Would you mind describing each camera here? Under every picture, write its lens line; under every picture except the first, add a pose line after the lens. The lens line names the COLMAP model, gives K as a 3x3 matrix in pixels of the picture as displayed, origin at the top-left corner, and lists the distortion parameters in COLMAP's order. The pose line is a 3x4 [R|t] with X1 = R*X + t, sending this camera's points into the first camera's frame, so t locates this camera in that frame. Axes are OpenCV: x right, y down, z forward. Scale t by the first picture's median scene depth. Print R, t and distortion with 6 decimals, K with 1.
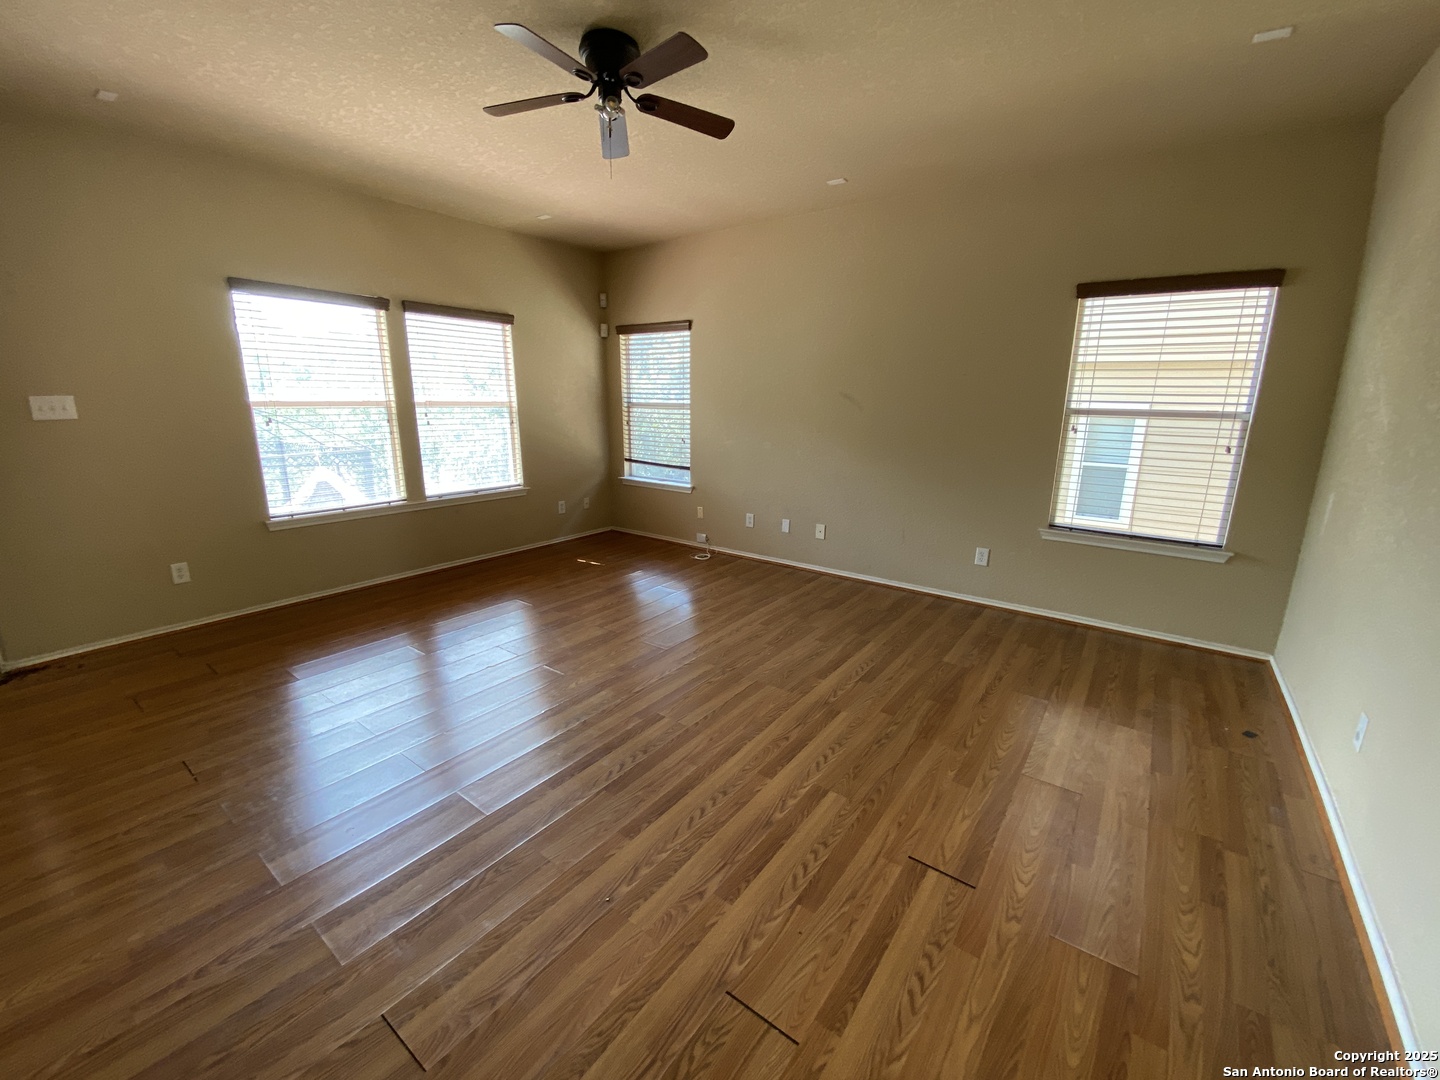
lens RADIAL K [[596.6, 0, 720.8], [0, 596.6, 535.0], [0, 0, 1]] dist [0.020147, -0.016960]
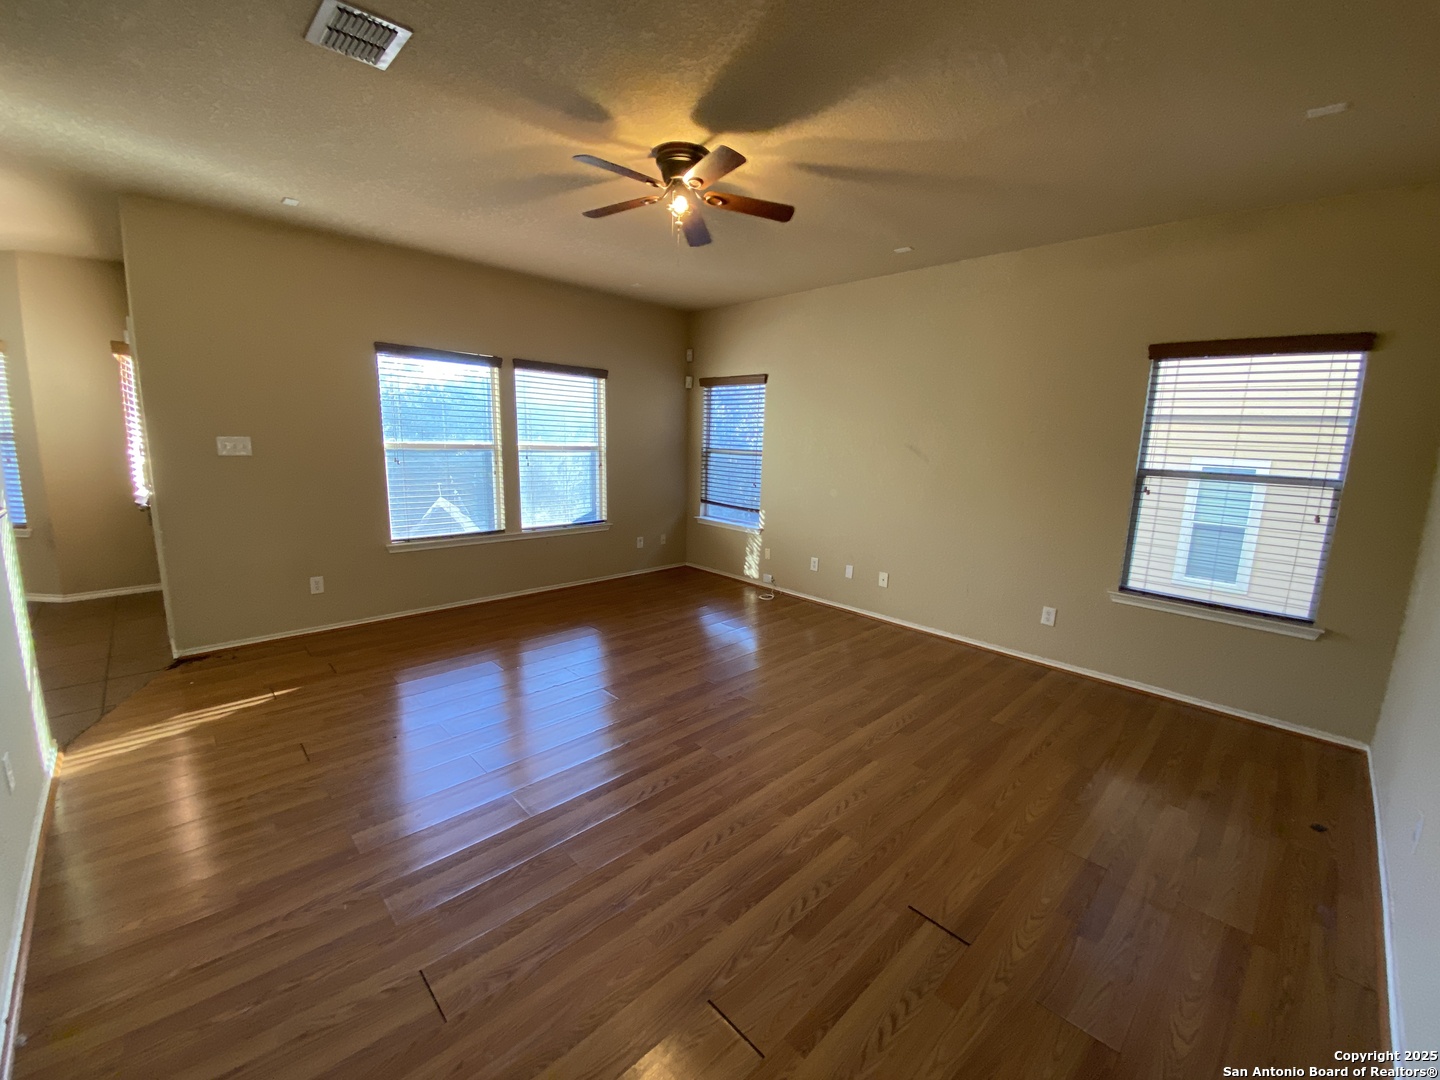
lens RADIAL K [[596.6, 0, 721.8], [0, 596.6, 532.4], [0, 0, 1]] dist [0.020147, -0.016960]
pose [[0.986620, 0.045258, -0.156631, 0.084496], [-0.055411, 0.996594, -0.061072, -0.014742], [0.153334, 0.068934, 0.985767, -0.071269]]
